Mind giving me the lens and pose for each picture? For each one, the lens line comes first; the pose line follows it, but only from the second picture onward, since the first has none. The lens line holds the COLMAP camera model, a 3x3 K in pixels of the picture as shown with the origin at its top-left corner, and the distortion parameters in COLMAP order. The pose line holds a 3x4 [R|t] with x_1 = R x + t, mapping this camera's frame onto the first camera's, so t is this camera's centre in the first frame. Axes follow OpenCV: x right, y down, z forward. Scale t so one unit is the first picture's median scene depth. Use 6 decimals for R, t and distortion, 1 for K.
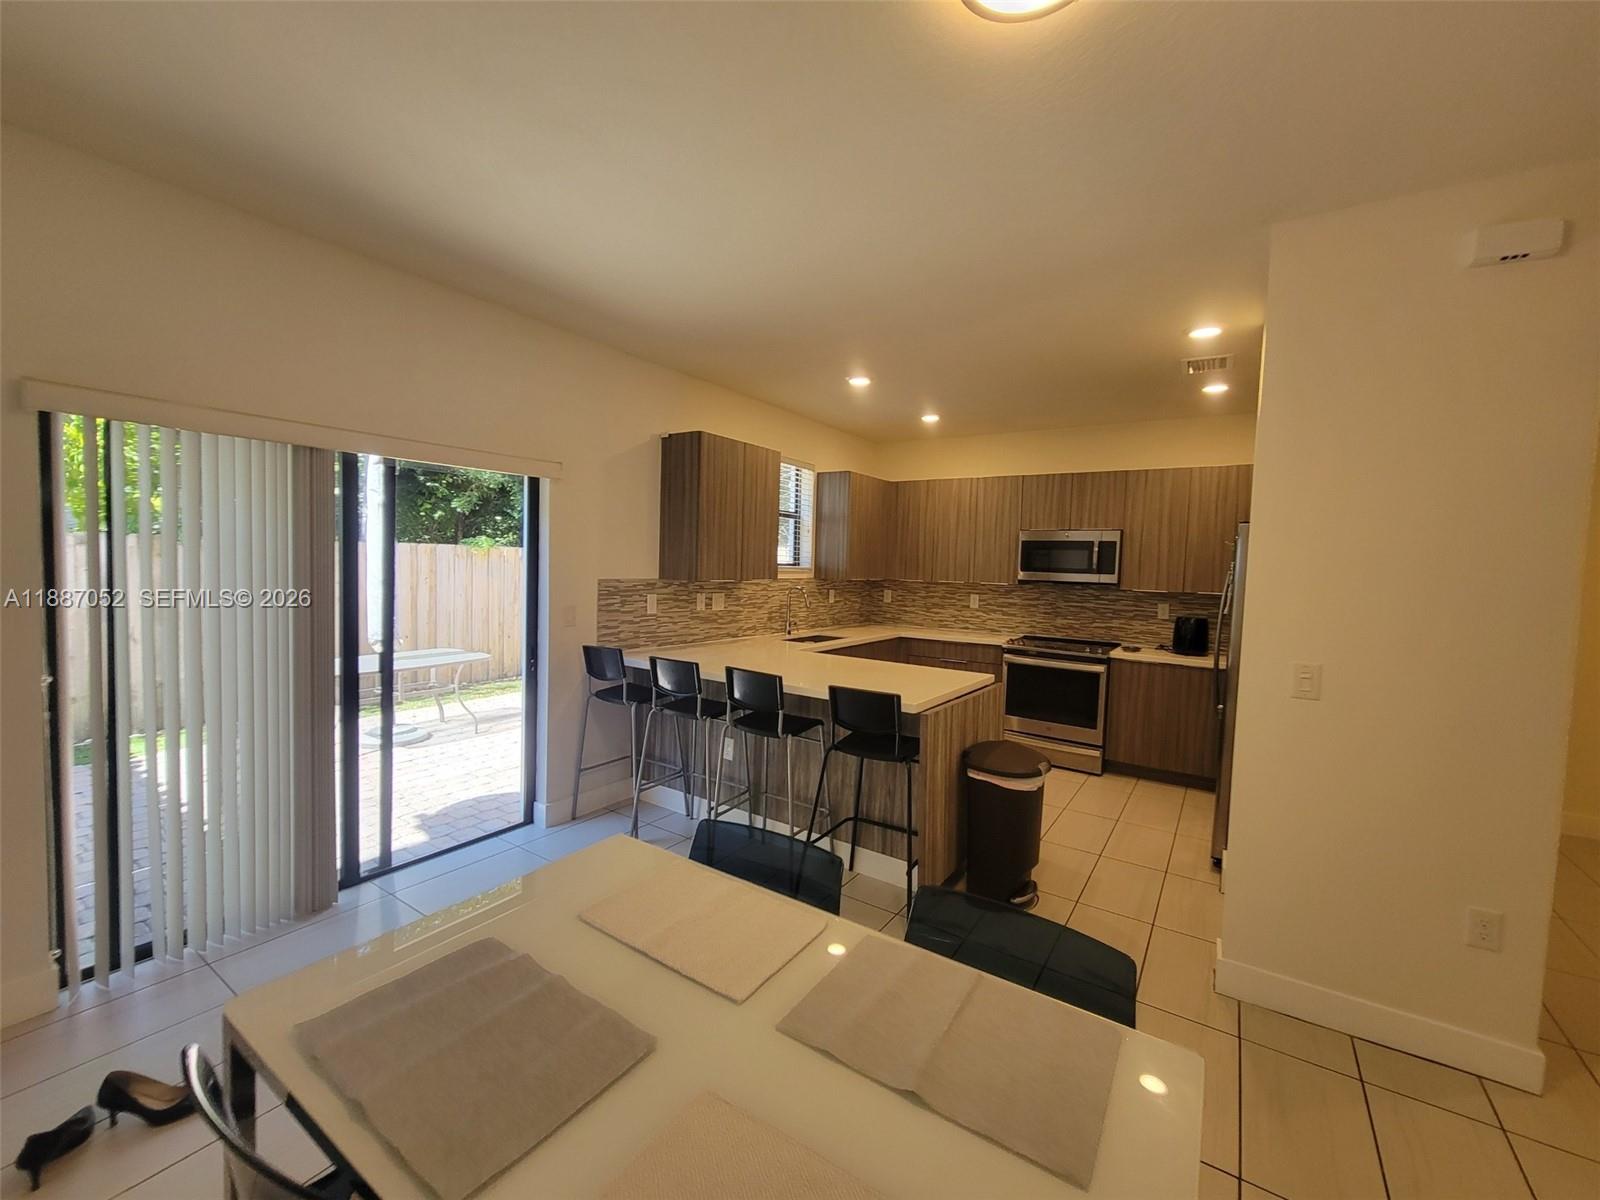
lens RADIAL K [[656.8, 0, 792.6], [0, 656.8, 597.9], [0, 0, 1]] dist [0.005589, -0.001003]
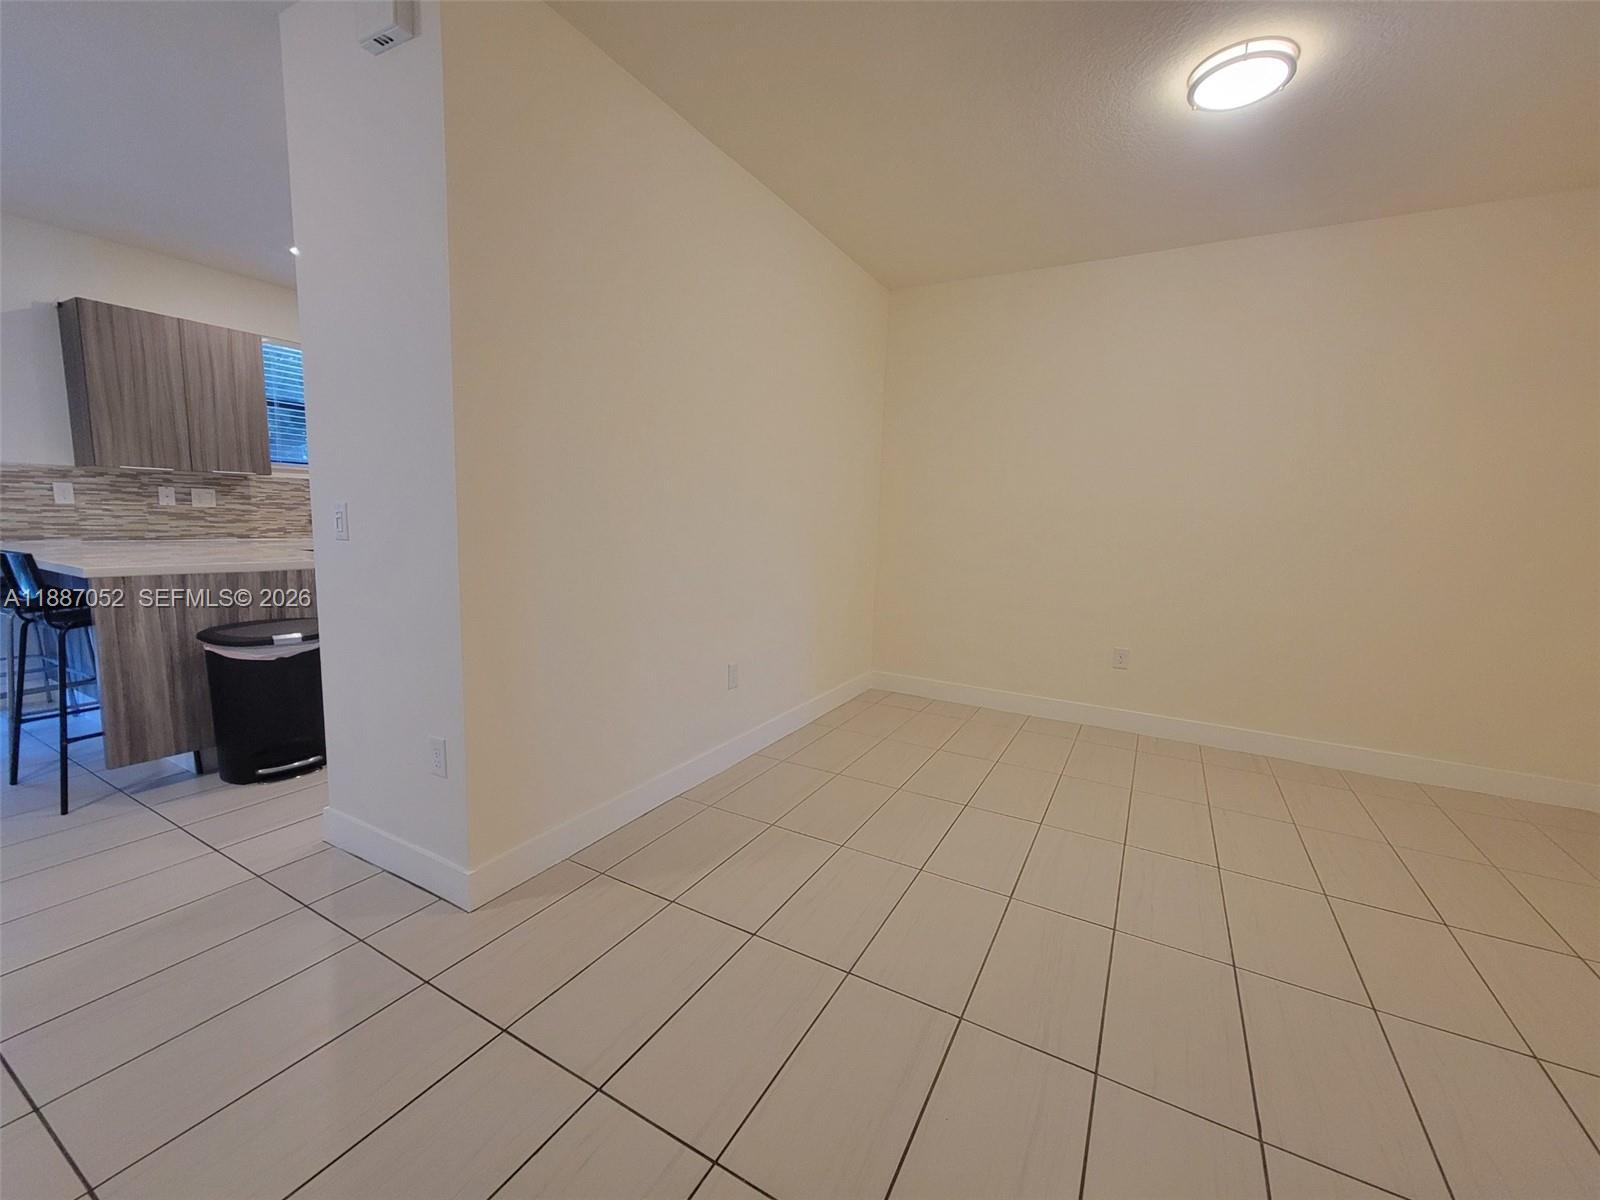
lens RADIAL K [[656.8, 0, 796.9], [0, 656.8, 595.7], [0, 0, 1]] dist [0.005589, -0.001003]
pose [[0.996583, -0.012226, 0.081692, 0.639395], [0.006150, 0.997223, 0.074213, 0.078654], [-0.082373, -0.073456, 0.993891, -0.012798]]
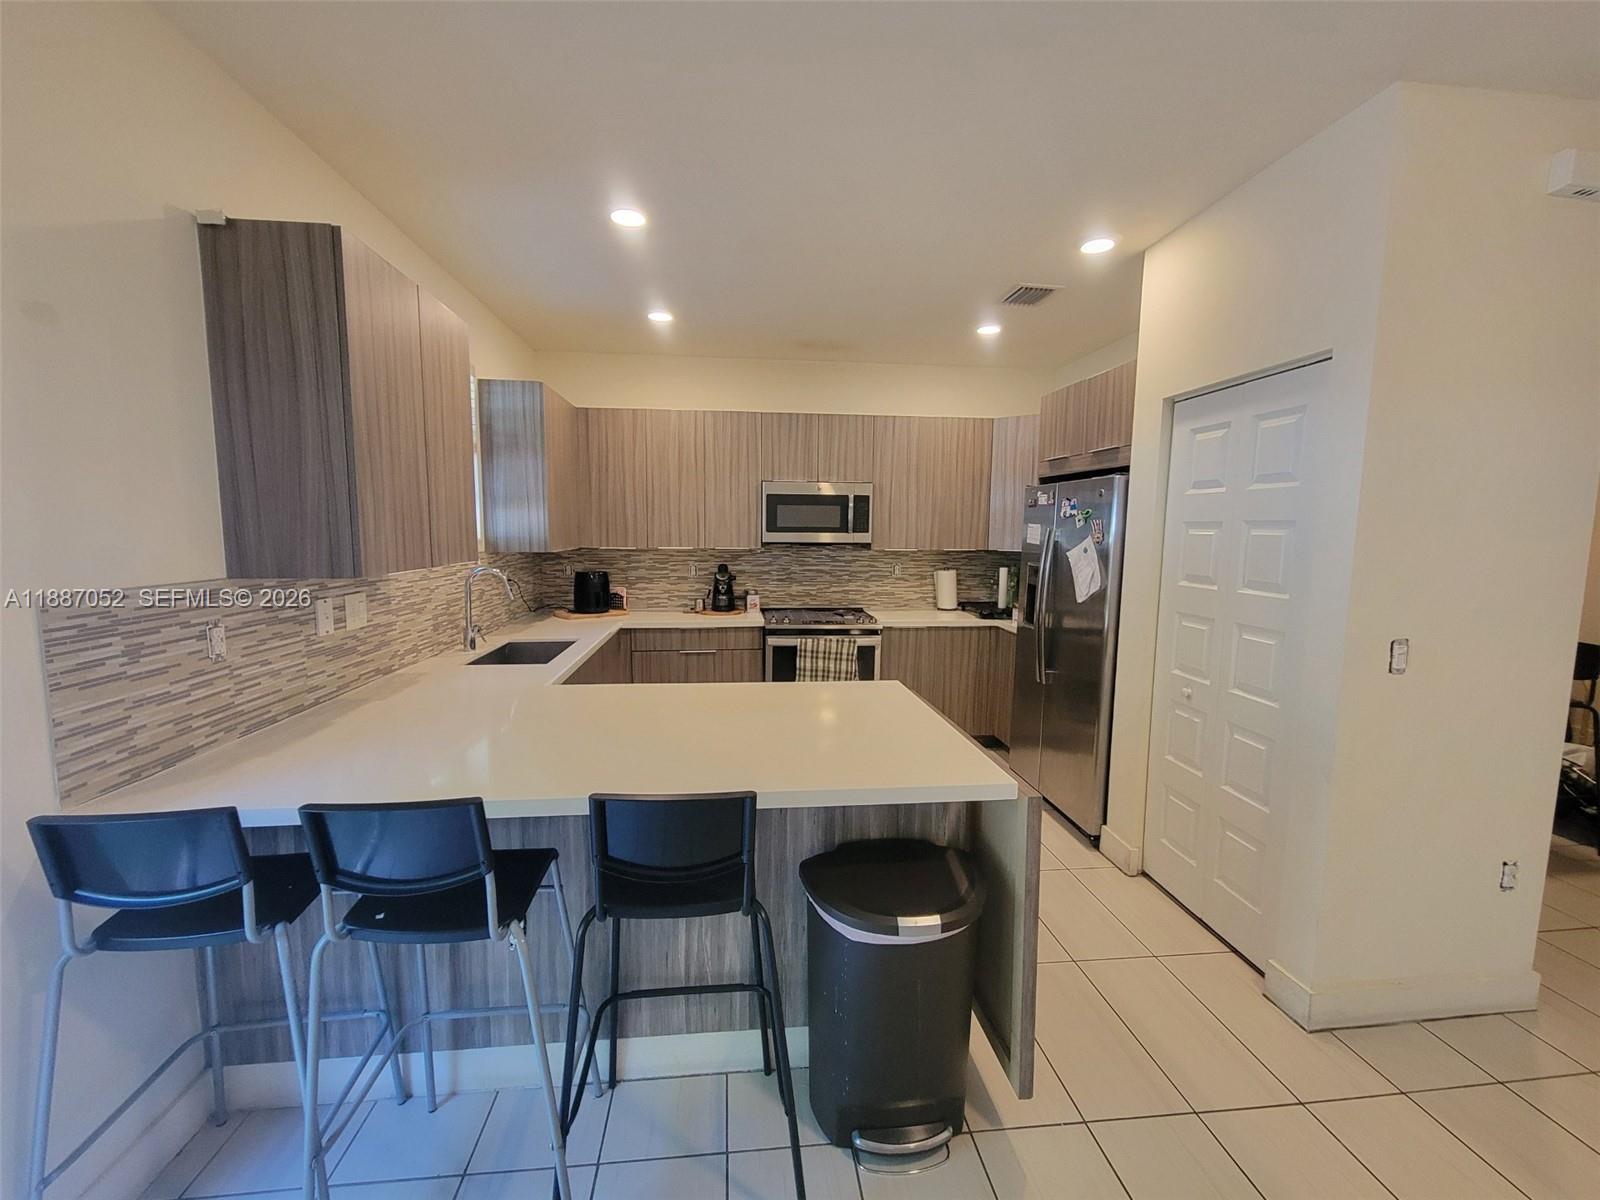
lens RADIAL K [[656.8, 0, 794.4], [0, 656.8, 595.3], [0, 0, 1]] dist [0.005589, -0.001003]
pose [[0.764990, -0.090136, 0.637703, -0.173082], [0.049432, 0.995455, 0.081404, -0.030133], [-0.642142, -0.030750, 0.765969, 0.398297]]
